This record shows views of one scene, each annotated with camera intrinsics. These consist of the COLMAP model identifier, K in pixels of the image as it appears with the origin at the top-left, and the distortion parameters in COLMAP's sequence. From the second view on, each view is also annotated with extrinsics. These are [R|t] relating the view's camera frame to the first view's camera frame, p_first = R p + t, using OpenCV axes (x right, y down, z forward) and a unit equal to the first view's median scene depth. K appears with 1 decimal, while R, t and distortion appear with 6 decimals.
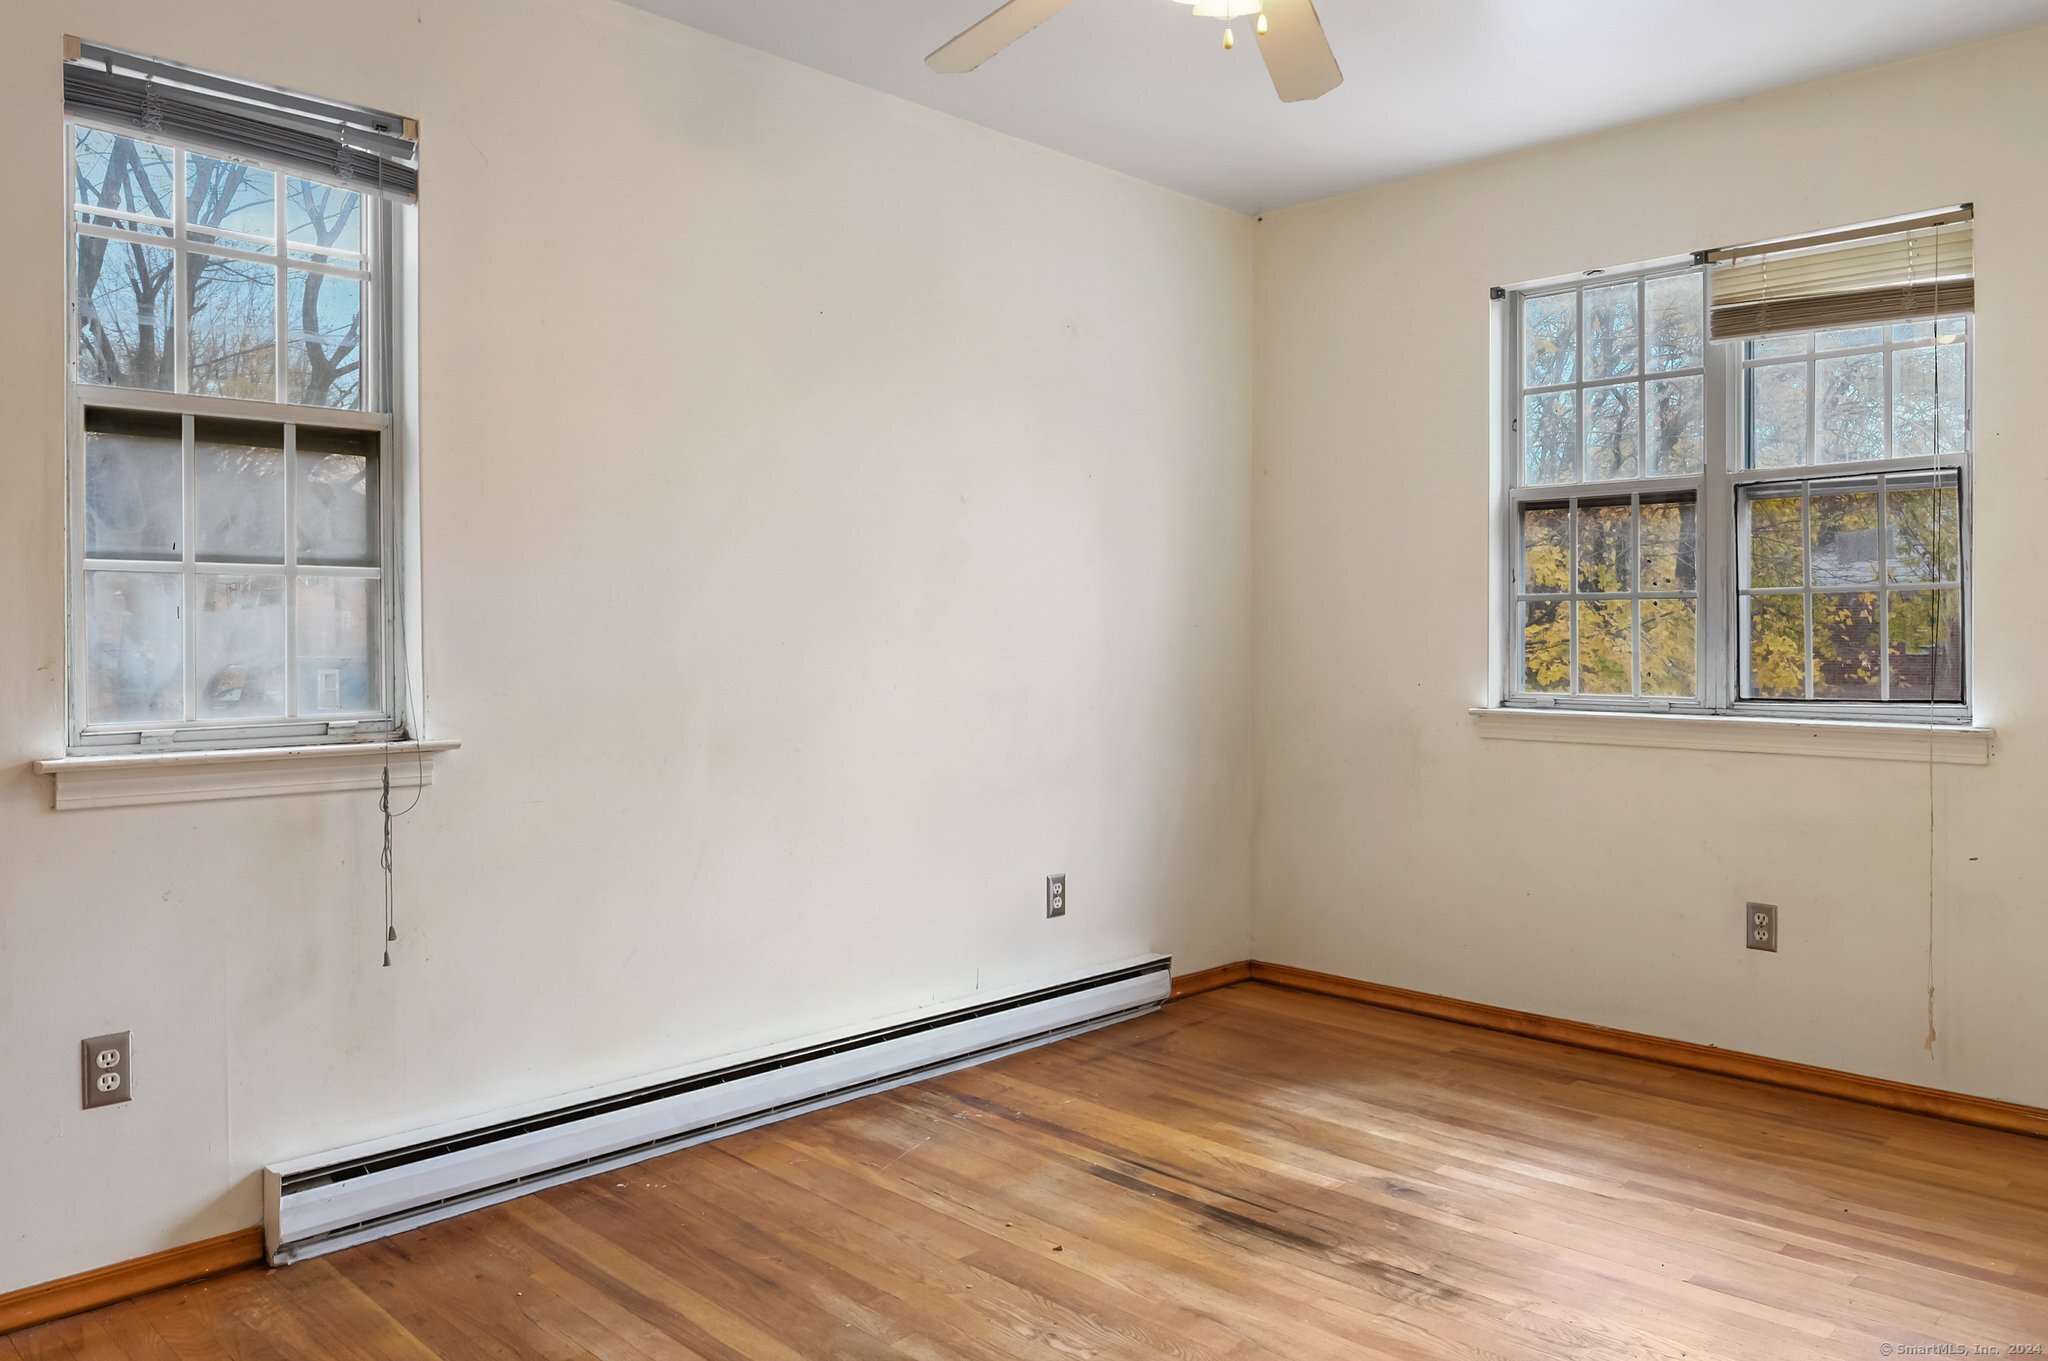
lens RADIAL K [[1457.6, 0, 1031.2], [0, 1457.6, 652.0], [0, 0, 1]] dist [-0.004491, -0.000384]
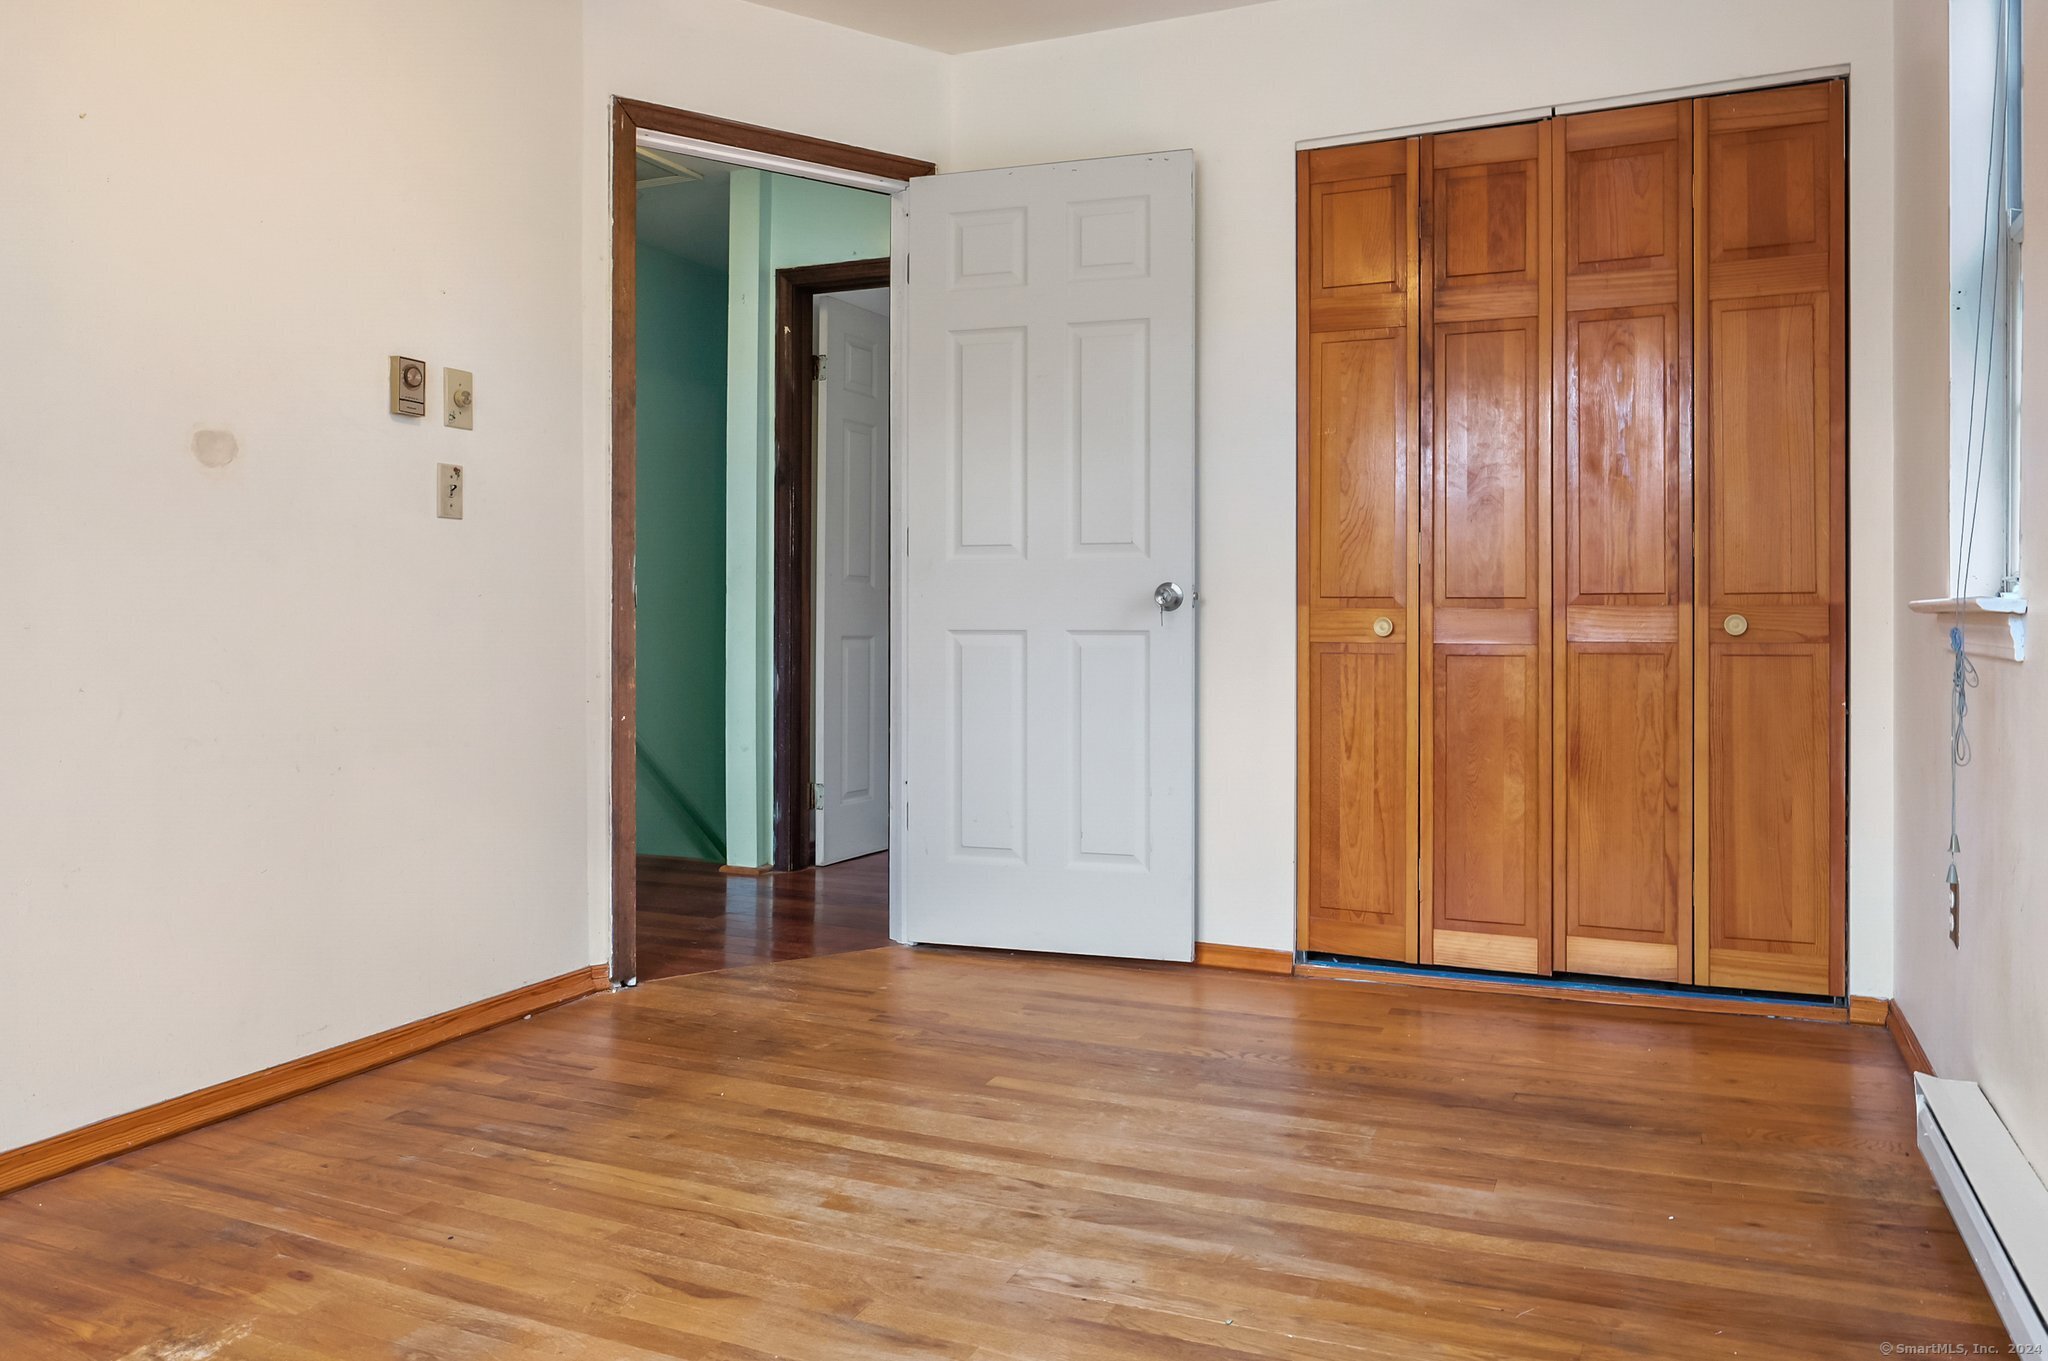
lens RADIAL K [[1457.6, 0, 1031.2], [0, 1457.6, 652.0], [0, 0, 1]] dist [-0.004491, -0.000384]
pose [[-0.936460, 0.007410, -0.350696, 0.306547], [-0.002613, 0.999602, 0.028100, 0.076121], [0.350765, 0.027231, -0.936068, 1.639903]]
